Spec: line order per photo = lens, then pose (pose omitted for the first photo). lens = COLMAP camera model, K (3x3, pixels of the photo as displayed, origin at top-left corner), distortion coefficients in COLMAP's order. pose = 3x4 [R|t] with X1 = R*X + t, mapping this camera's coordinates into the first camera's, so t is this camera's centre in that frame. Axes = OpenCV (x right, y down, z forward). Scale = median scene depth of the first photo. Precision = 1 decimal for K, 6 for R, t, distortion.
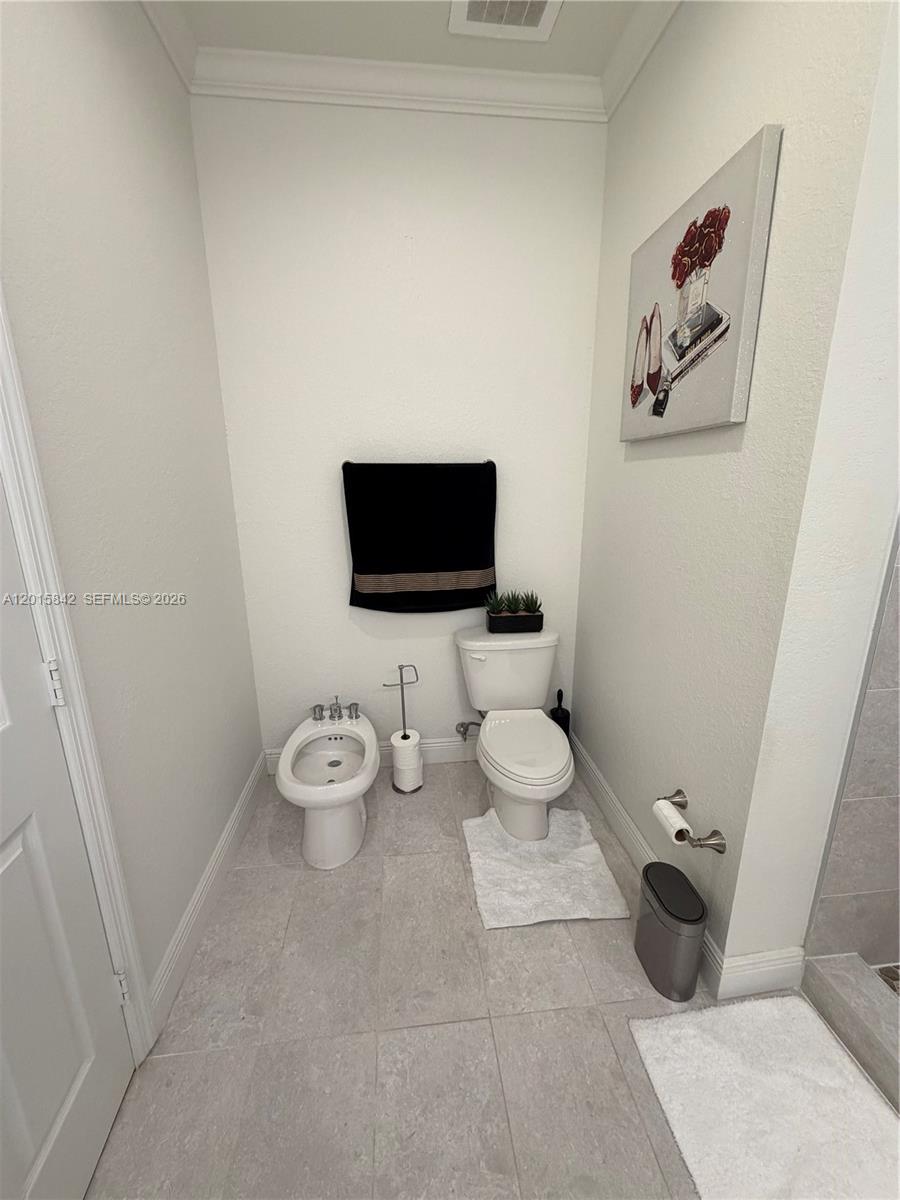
lens RADIAL K [[481.4, 0, 447.1], [0, 481.4, 596.2], [0, 0, 1]] dist [-0.001000, 0.000605]
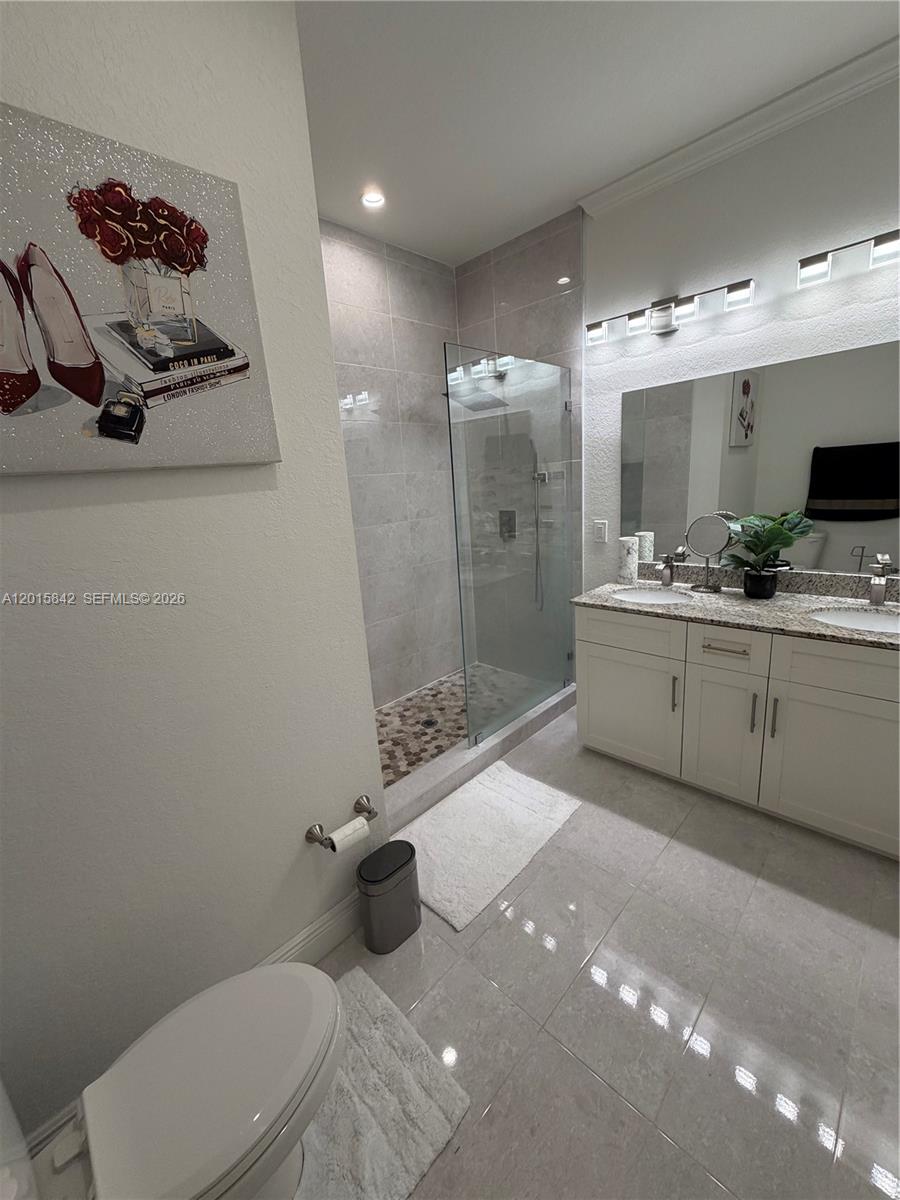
lens RADIAL K [[481.4, 0, 447.1], [0, 481.4, 596.2], [0, 0, 1]] dist [-0.001000, 0.000605]
pose [[-0.630614, -0.133316, 0.764561, -0.430446], [0.261470, 0.891049, 0.371033, -0.352907], [-0.730726, 0.433888, -0.527050, 1.264244]]
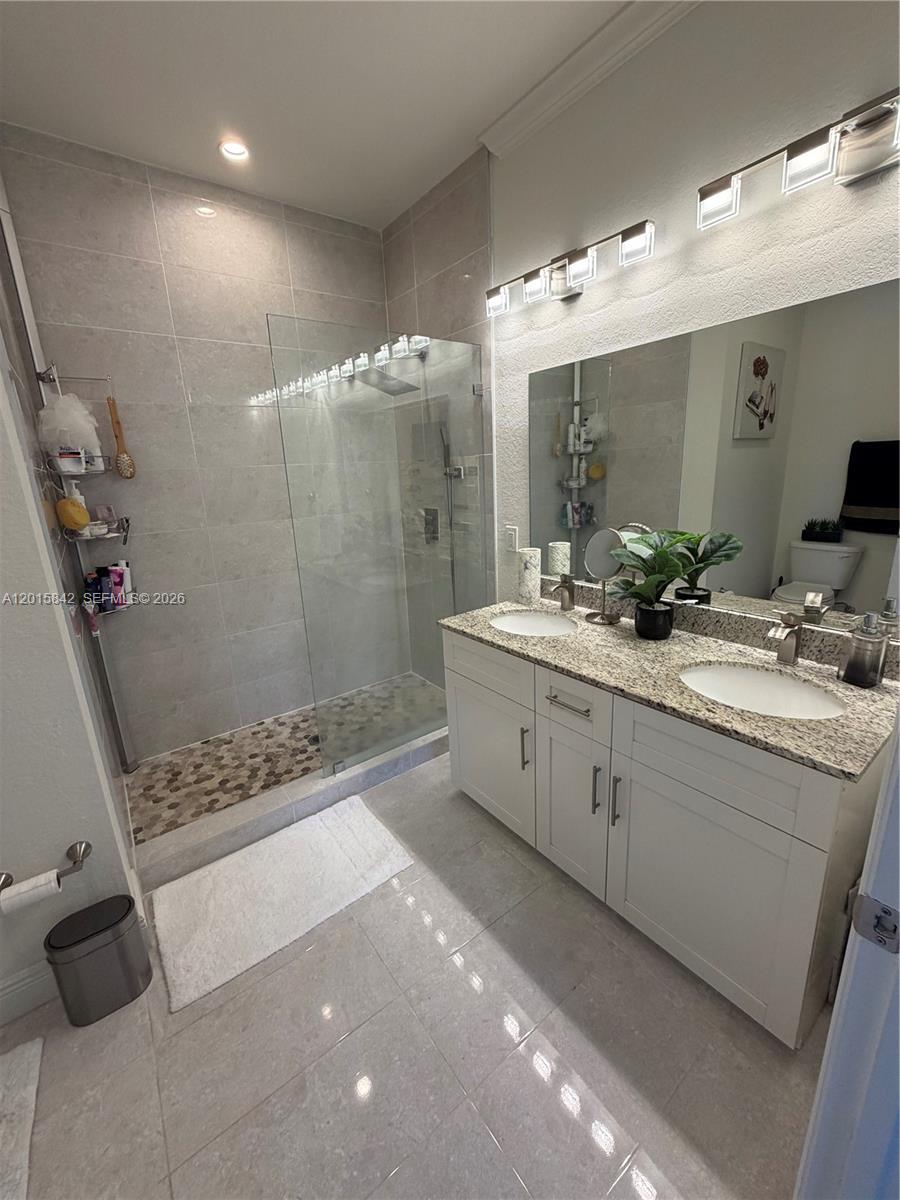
lens RADIAL K [[481.4, 0, 447.1], [0, 481.4, 596.2], [0, 0, 1]] dist [-0.001000, 0.000605]
pose [[-0.508697, -0.191503, 0.839377, -0.633688], [0.259715, 0.895396, 0.361682, -0.166524], [-0.820838, 0.401985, -0.405749, 0.543493]]
